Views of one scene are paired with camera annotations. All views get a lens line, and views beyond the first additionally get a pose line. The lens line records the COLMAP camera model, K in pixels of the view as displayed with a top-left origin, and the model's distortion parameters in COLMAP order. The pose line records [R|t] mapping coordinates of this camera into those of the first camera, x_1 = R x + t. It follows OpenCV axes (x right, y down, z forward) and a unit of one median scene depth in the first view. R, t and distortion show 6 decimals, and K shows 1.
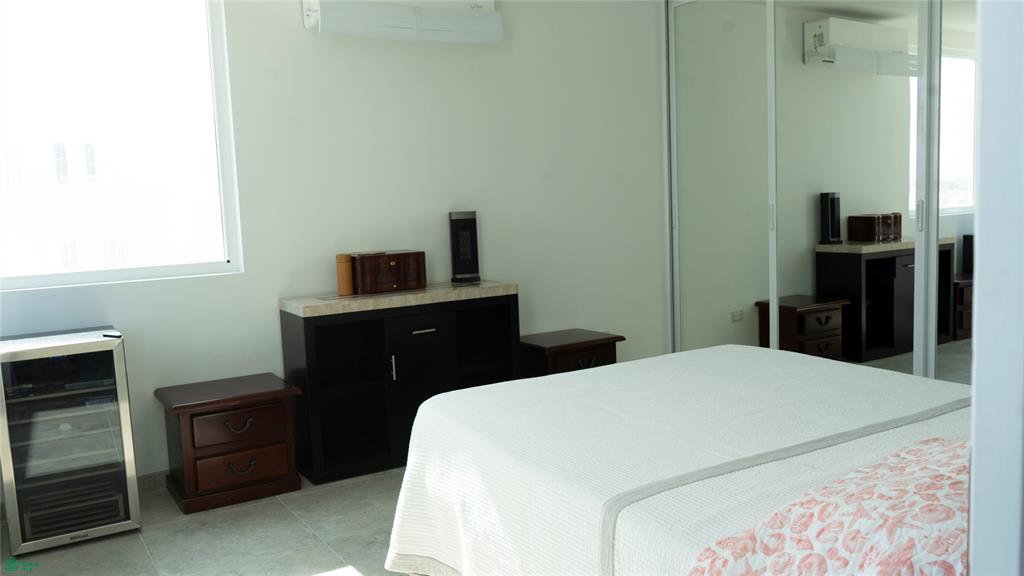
lens RADIAL K [[826.7, 0, 518.3], [0, 826.7, 287.9], [0, 0, 1]] dist [-0.016236, -0.002146]
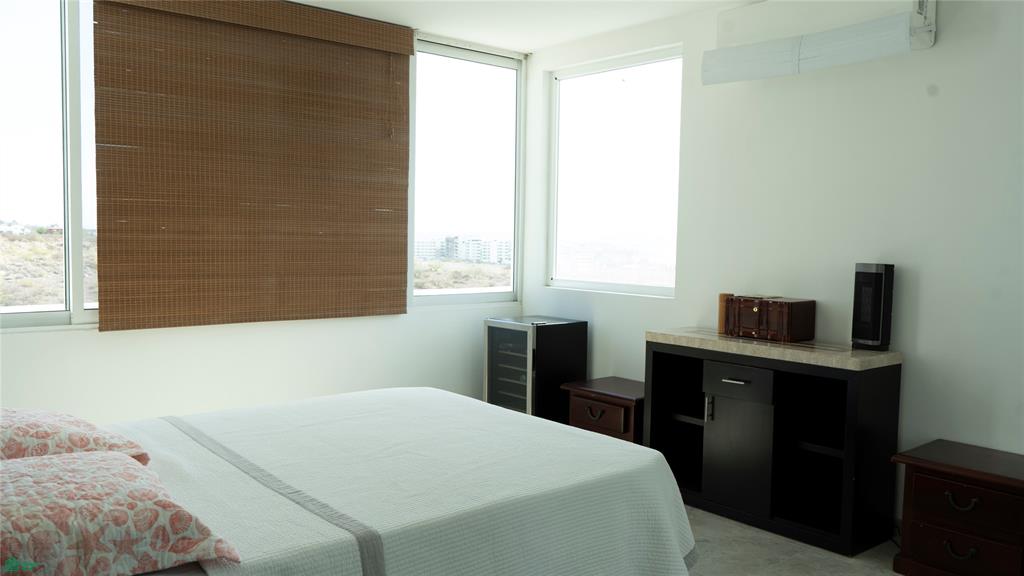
lens RADIAL K [[826.7, 0, 518.3], [0, 826.7, 287.6], [0, 0, 1]] dist [-0.016236, -0.002146]
pose [[0.208110, 0.103751, -0.972587, 0.693838], [-0.150131, 0.985963, 0.073053, -0.080850], [0.966515, 0.130812, 0.220765, 0.507676]]
